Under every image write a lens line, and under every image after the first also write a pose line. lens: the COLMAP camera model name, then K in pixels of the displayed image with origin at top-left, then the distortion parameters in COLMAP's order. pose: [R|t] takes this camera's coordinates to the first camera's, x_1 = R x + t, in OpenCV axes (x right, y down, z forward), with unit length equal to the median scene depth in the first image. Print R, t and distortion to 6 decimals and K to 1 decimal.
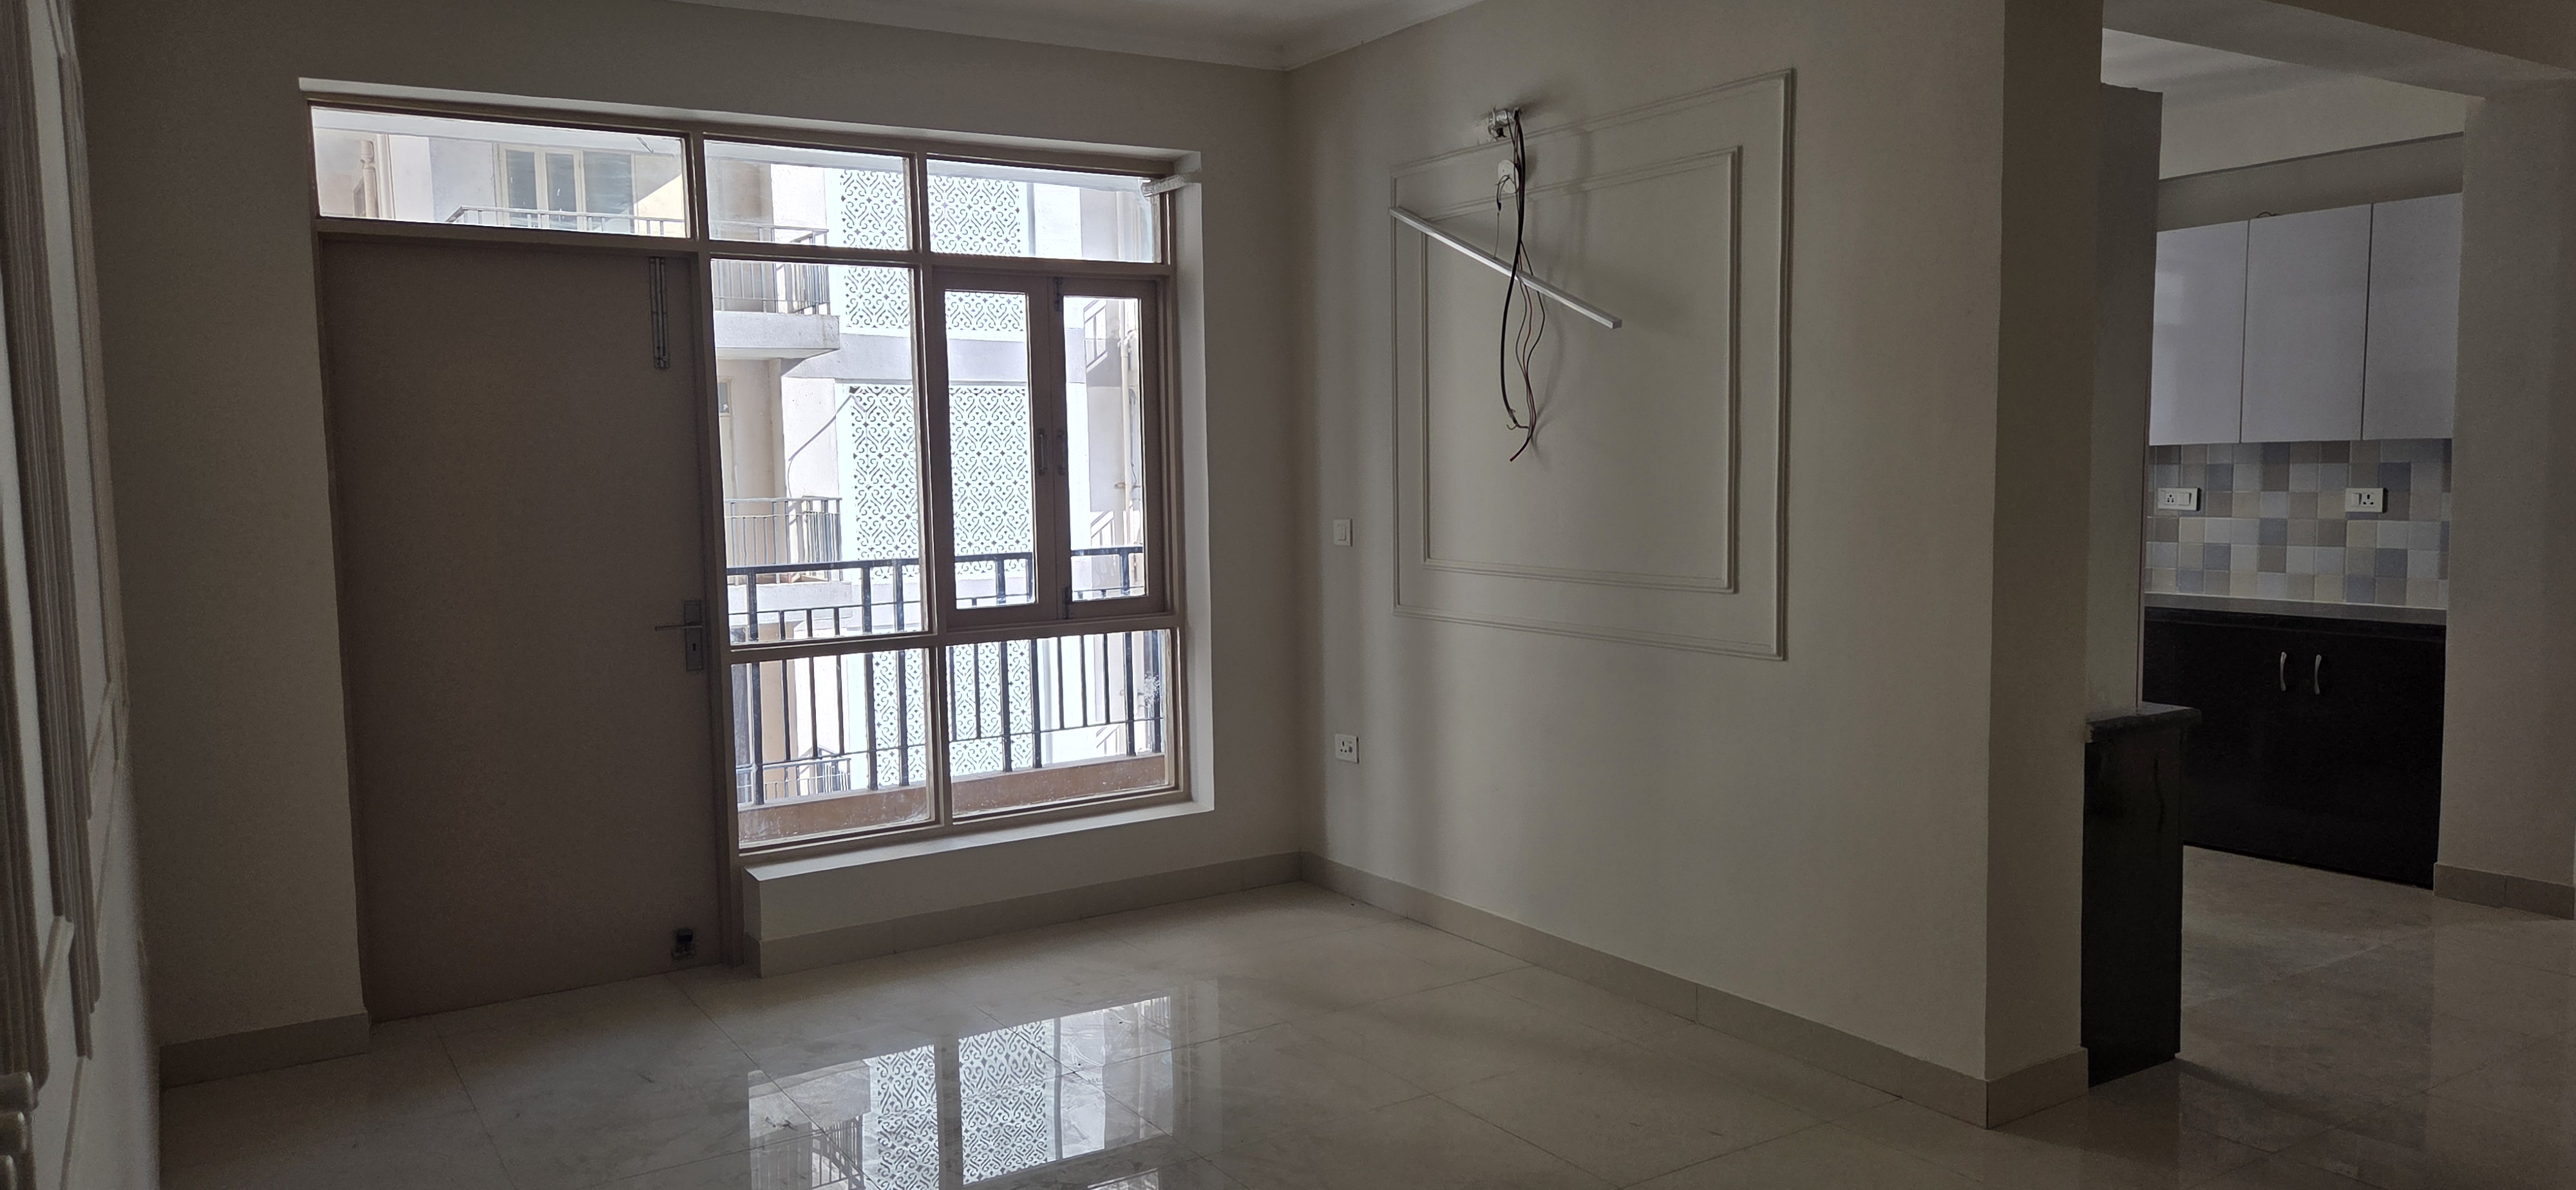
lens RADIAL K [[1720.0, 0, 1286.7], [0, 1720.0, 600.0], [0, 0, 1]] dist [0.068010, -0.048390]
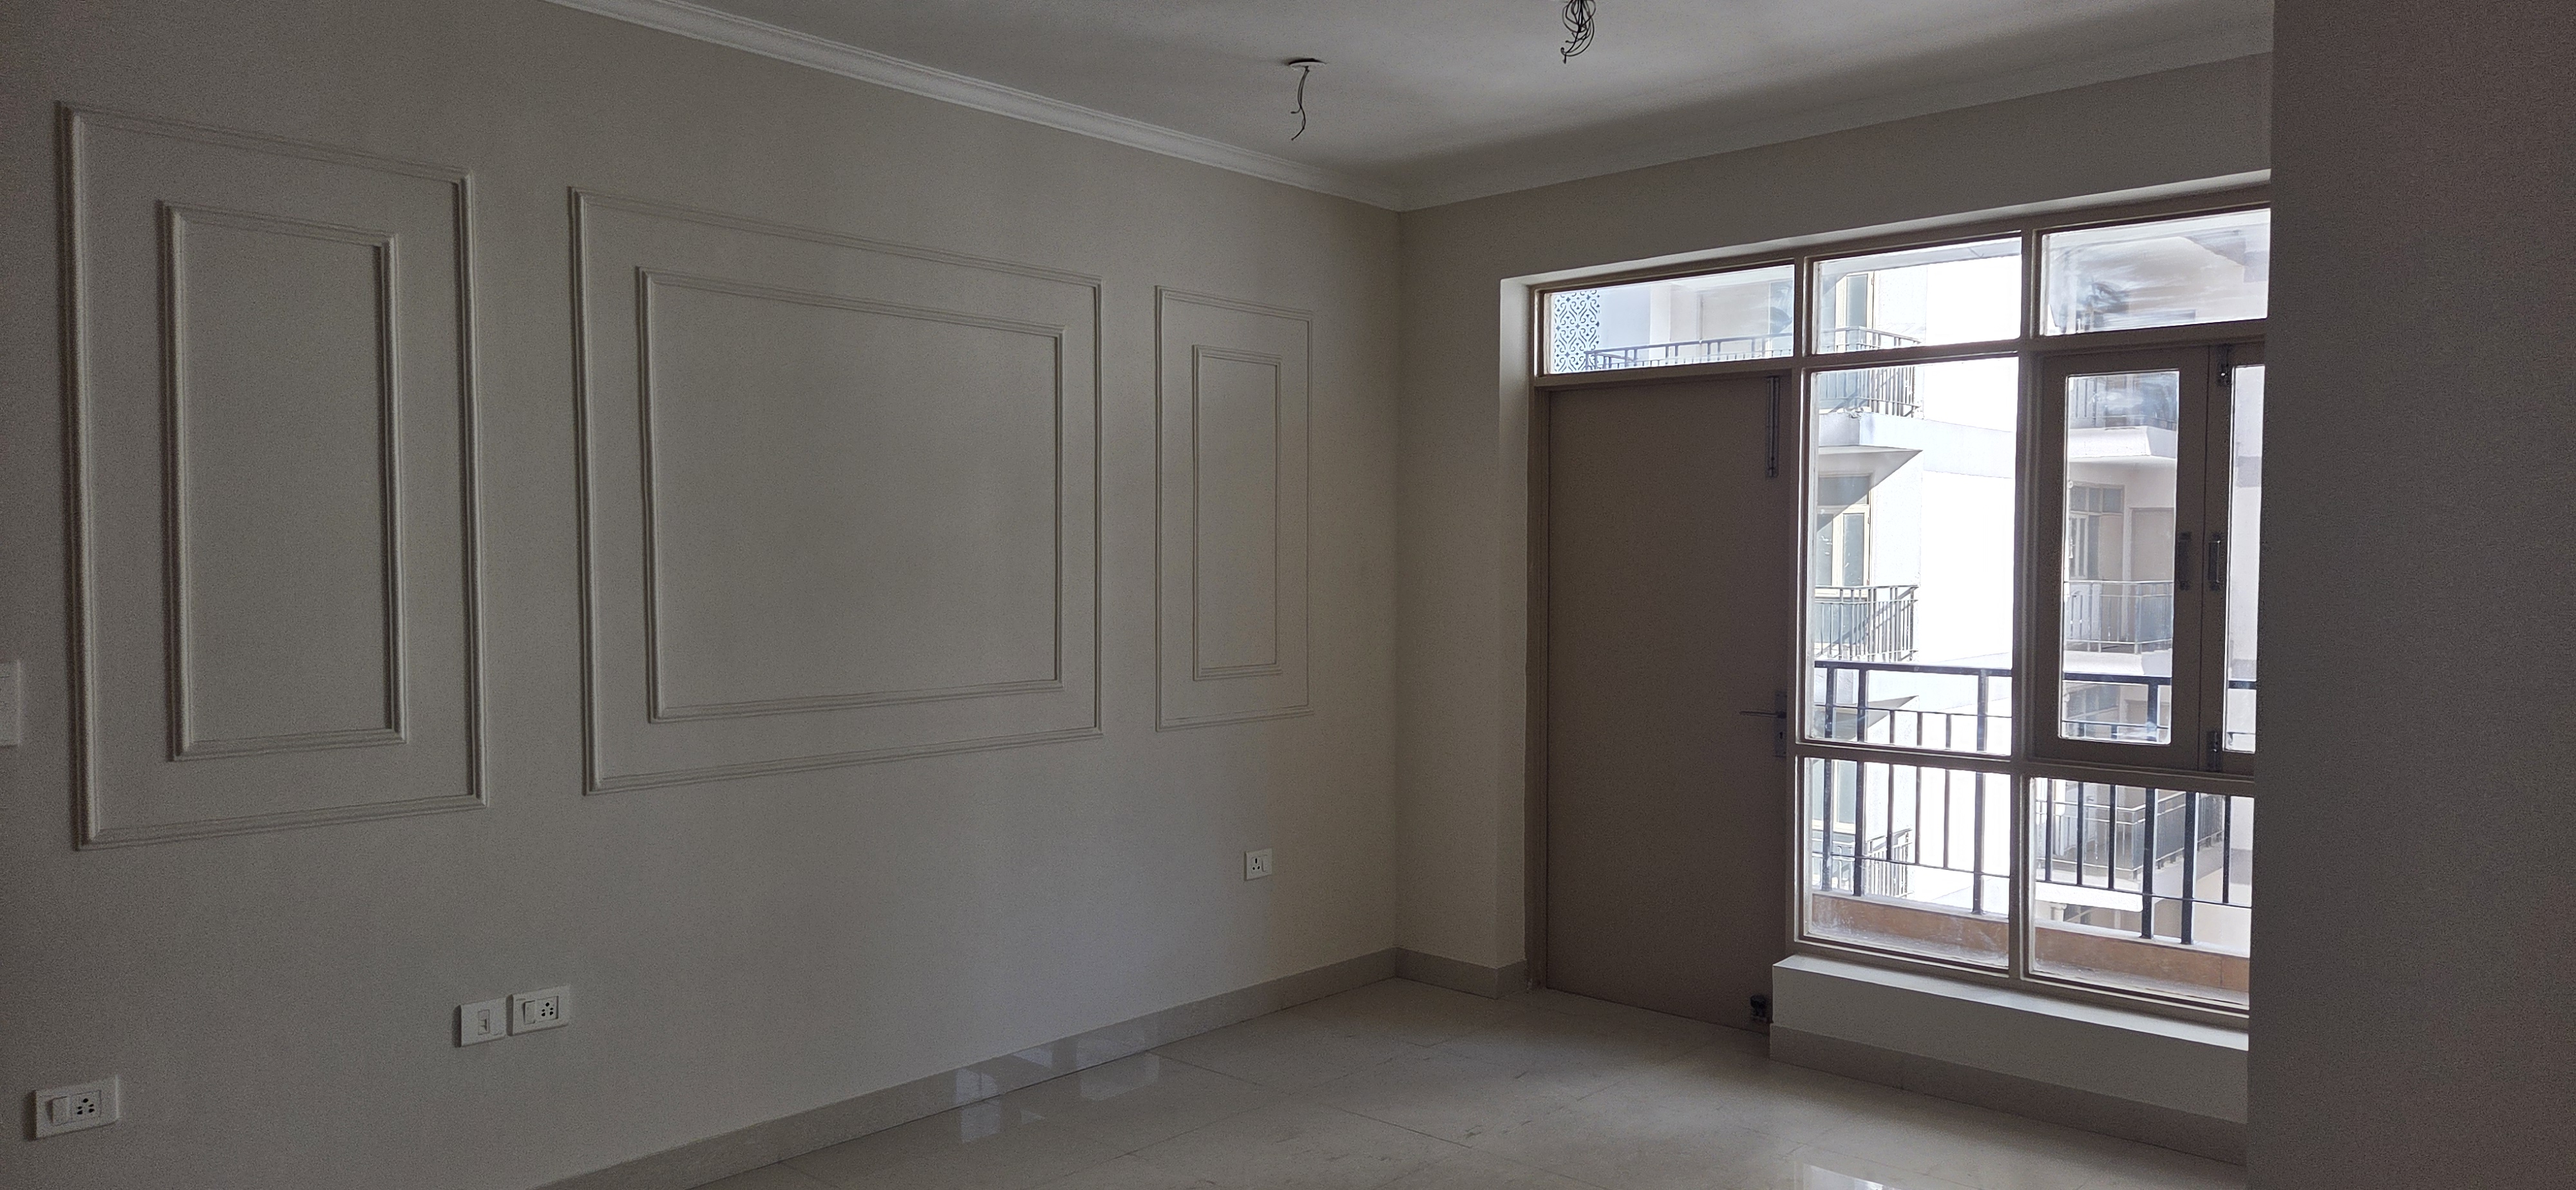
lens RADIAL K [[1720.0, 0, 1278.6], [0, 1720.0, 595.9], [0, 0, 1]] dist [0.068010, -0.048390]
pose [[0.257943, 0.042086, -0.965243, 0.583684], [-0.097389, 0.995095, 0.017362, -0.045017], [0.961239, 0.089526, 0.260777, 0.402356]]
